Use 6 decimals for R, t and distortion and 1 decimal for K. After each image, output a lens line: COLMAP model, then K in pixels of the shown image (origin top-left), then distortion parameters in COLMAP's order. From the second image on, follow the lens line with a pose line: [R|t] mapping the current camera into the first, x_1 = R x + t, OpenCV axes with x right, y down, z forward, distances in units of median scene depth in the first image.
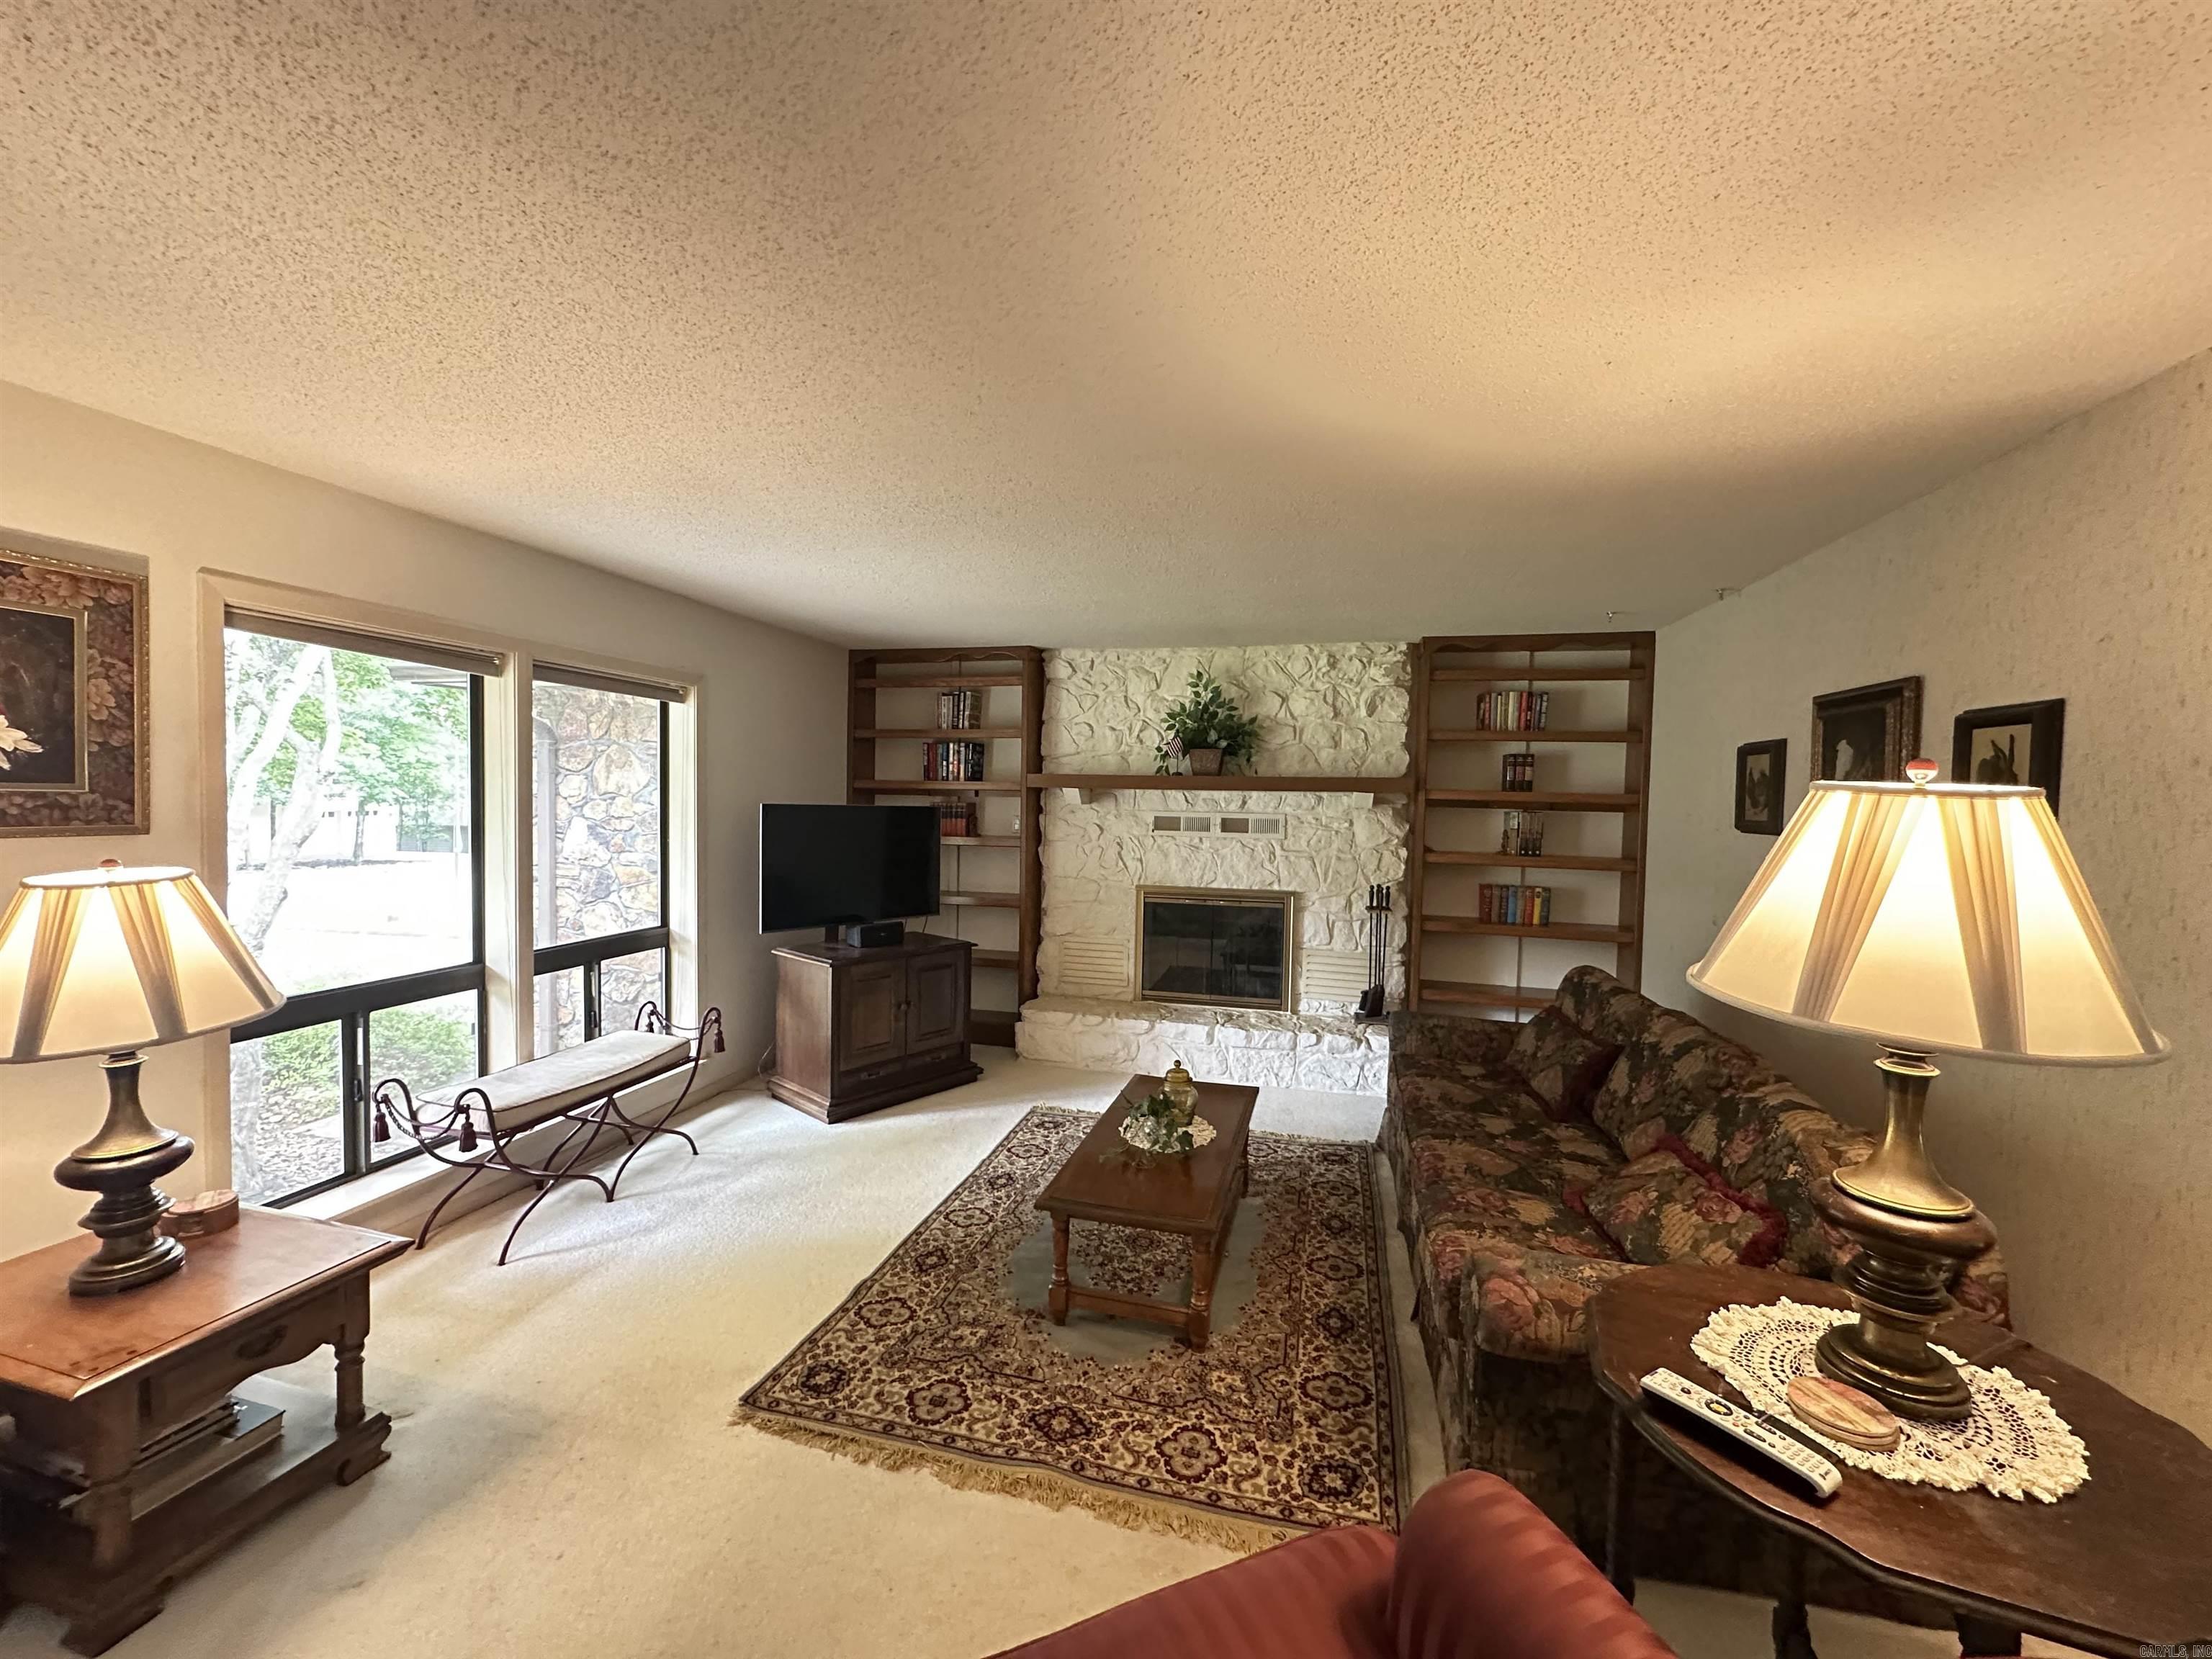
lens RADIAL K [[877.5, 0, 1106.0], [0, 877.5, 830.6], [0, 0, 1]] dist [-0.003587, 0.000254]
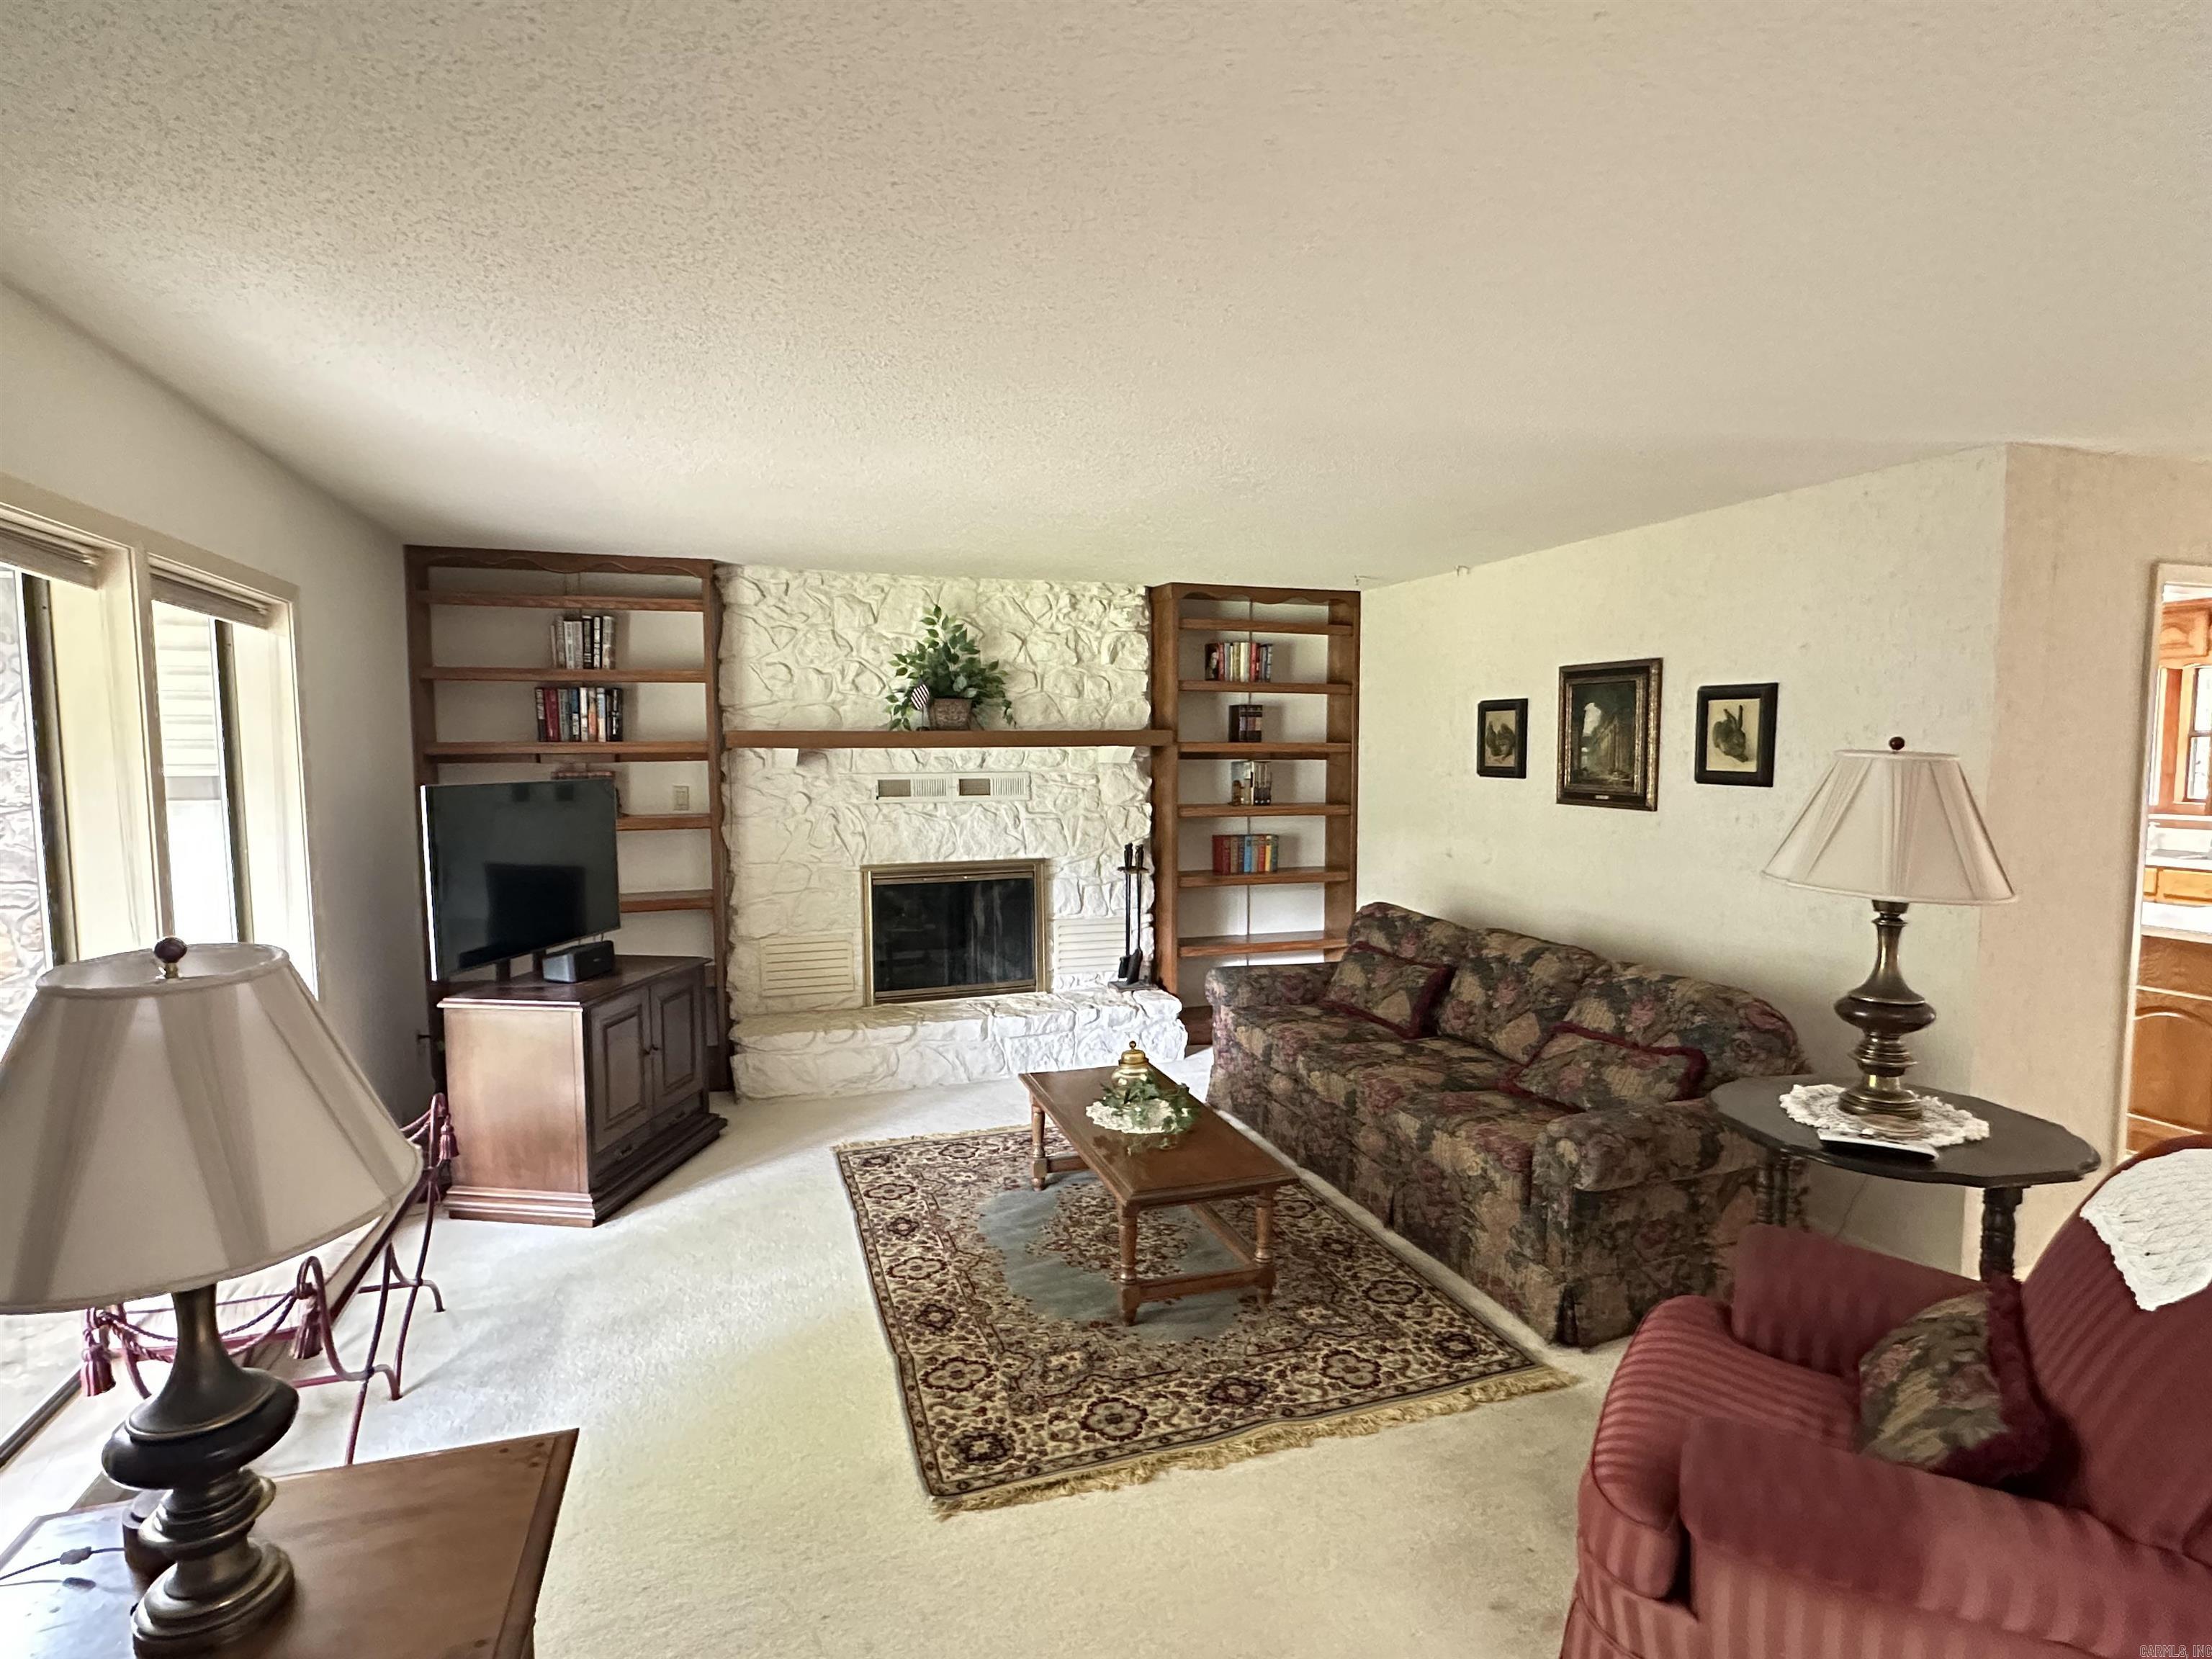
lens RADIAL K [[1120.5, 0, 1107.9], [0, 1120.5, 831.4], [0, 0, 1]] dist [0.000905, 0.000457]
pose [[0.836658, -0.064204, 0.543950, -0.372589], [0.039964, 0.997615, 0.056282, -0.020660], [-0.546266, -0.025350, 0.837228, 0.006052]]
